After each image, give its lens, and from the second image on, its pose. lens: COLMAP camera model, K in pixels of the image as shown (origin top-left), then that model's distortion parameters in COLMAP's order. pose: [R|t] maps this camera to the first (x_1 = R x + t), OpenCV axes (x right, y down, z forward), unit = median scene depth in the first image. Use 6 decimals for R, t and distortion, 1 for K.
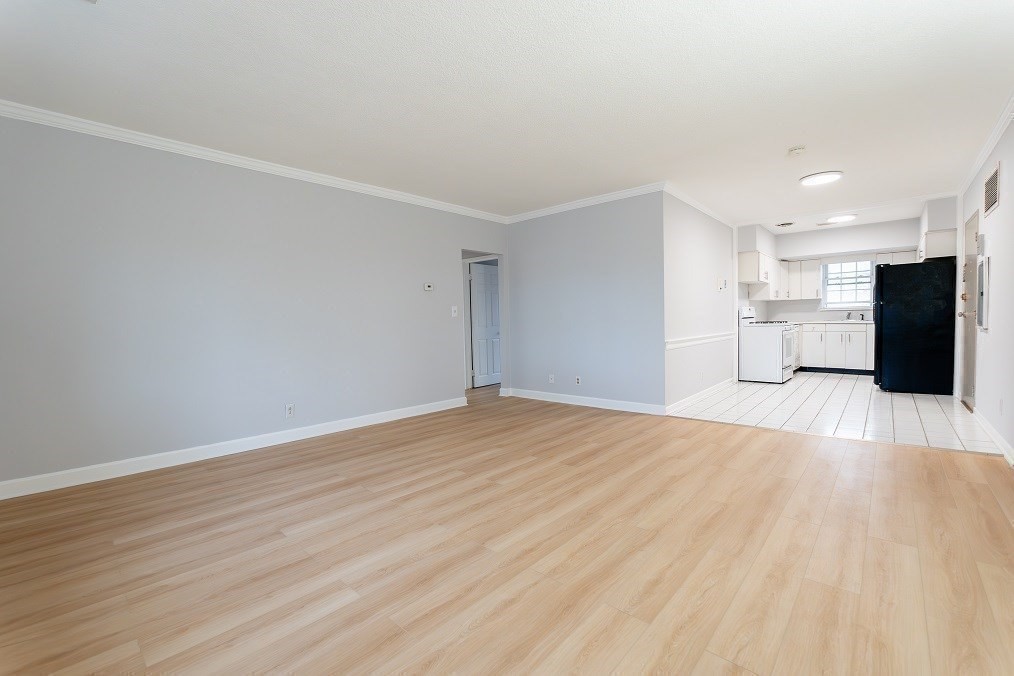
lens RADIAL K [[433.5, 0, 504.2], [0, 433.5, 335.9], [0, 0, 1]] dist [-0.013942, 0.000112]
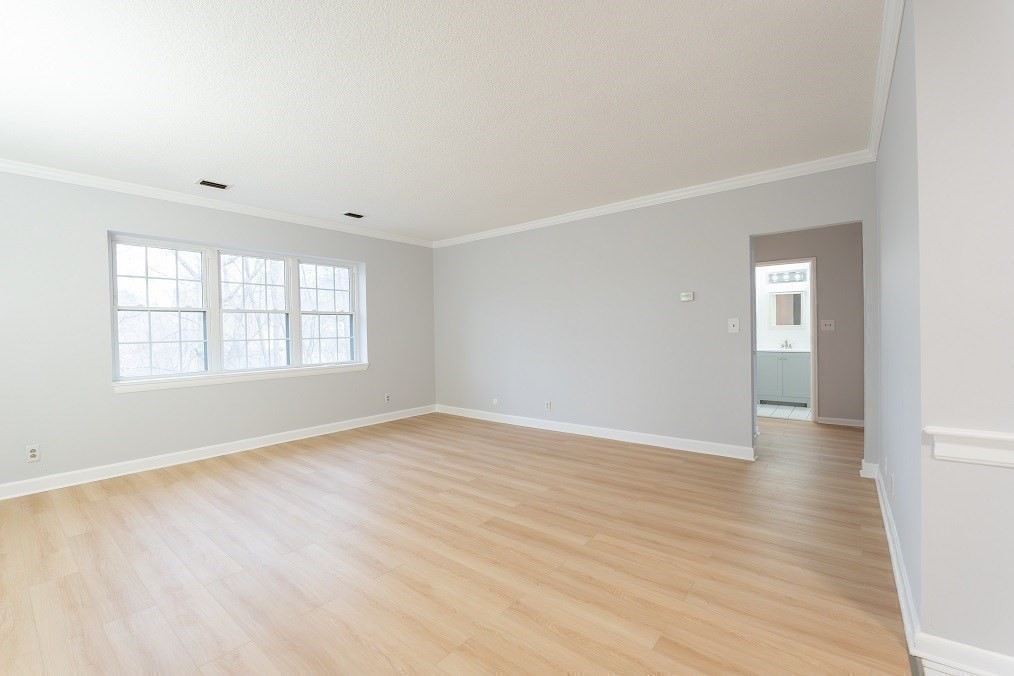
lens RADIAL K [[426.6, 0, 507.0], [0, 426.6, 338.0], [0, 0, 1]] dist [-0.014304, 0.000225]
pose [[0.055412, 0.029092, -0.998040, 0.750038], [-0.012611, 0.999516, 0.028434, -0.067010], [0.998384, 0.011010, 0.055752, 0.761009]]
